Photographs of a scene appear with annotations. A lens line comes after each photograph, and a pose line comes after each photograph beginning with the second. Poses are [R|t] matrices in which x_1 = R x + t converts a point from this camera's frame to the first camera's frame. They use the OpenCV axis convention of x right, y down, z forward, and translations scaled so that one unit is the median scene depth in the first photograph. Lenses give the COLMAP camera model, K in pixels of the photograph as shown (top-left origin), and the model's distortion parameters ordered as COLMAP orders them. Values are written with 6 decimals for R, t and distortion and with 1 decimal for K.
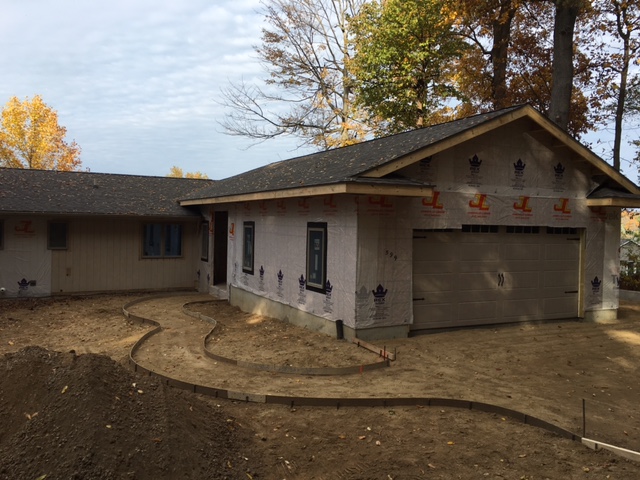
lens RADIAL K [[542.0, 0, 318.4], [0, 542.0, 230.9], [0, 0, 1]] dist [0.076731, -0.087105]
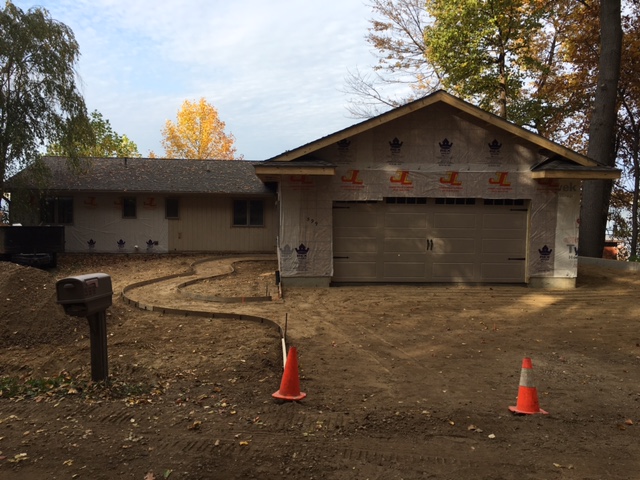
lens RADIAL K [[542.0, 0, 318.5], [0, 542.0, 233.4], [0, 0, 1]] dist [0.076731, -0.087105]
pose [[0.924156, 0.017051, -0.381634, 0.545052], [0.000467, 0.998952, 0.045764, 0.012576], [0.382015, -0.042471, 0.923180, -0.147605]]
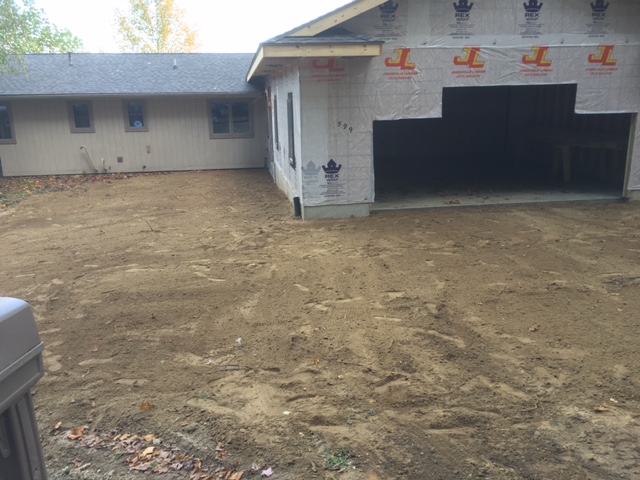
lens RADIAL K [[542.0, 0, 317.2], [0, 542.0, 235.1], [0, 0, 1]] dist [0.076731, -0.087105]
pose [[0.945705, 0.039845, -0.322575, 0.334794], [0.034734, 0.974385, 0.222189, 0.015324], [0.323165, -0.221329, 0.920097, 0.096626]]
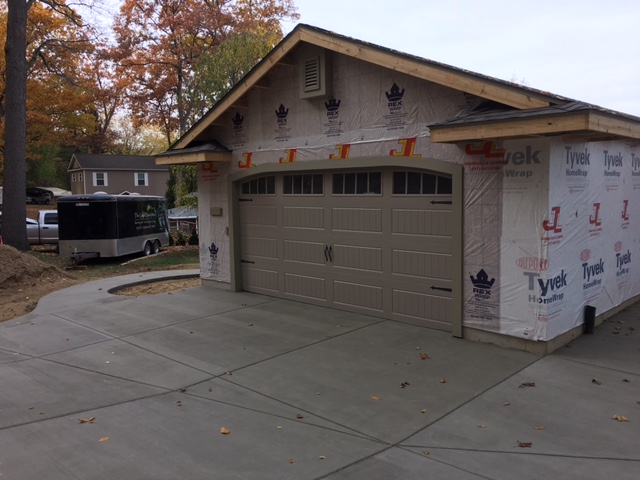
lens RADIAL K [[542.0, 0, 314.6], [0, 542.0, 231.2], [0, 0, 1]] dist [0.076731, -0.087105]
pose [[0.318007, 0.050033, -0.946767, 1.050701], [0.009287, 0.998394, 0.055880, 0.012728], [0.948043, -0.026563, 0.317031, 0.718475]]
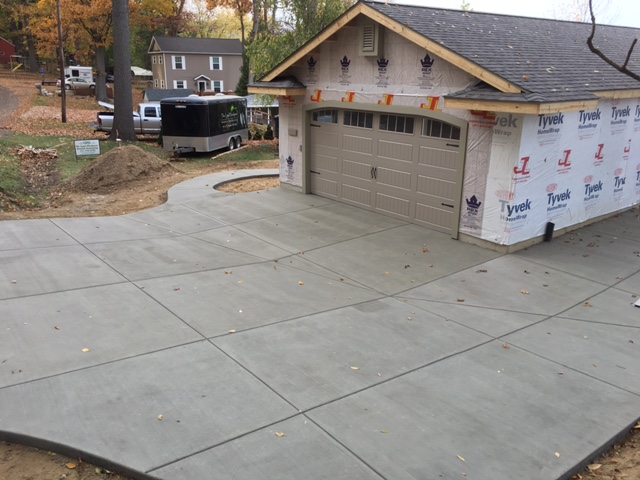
lens RADIAL K [[542.0, 0, 314.9], [0, 542.0, 233.0], [0, 0, 1]] dist [0.076731, -0.087105]
pose [[0.196968, 0.269774, -0.942563, 1.338256], [-0.017393, 0.962207, 0.271762, -0.086040], [0.980256, -0.037135, 0.194216, 0.657266]]
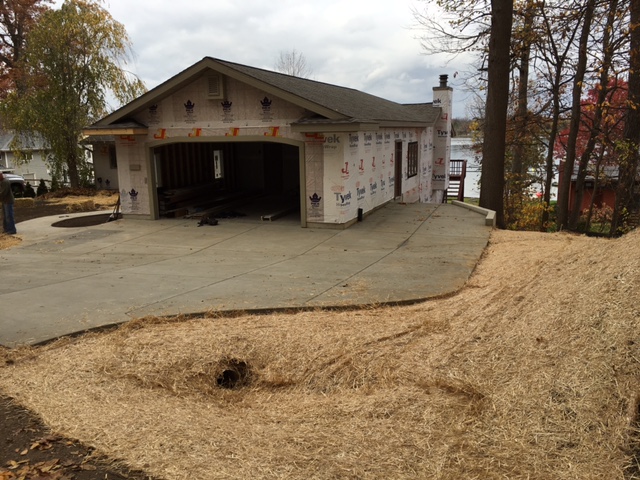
lens RADIAL K [[542.0, 0, 319.7], [0, 542.0, 229.4], [0, 0, 1]] dist [0.076731, -0.087105]
pose [[0.671278, 0.099143, -0.734545, 1.467560], [0.022637, 0.987809, 0.154014, -0.018450], [0.740860, -0.120014, 0.660851, 0.263188]]
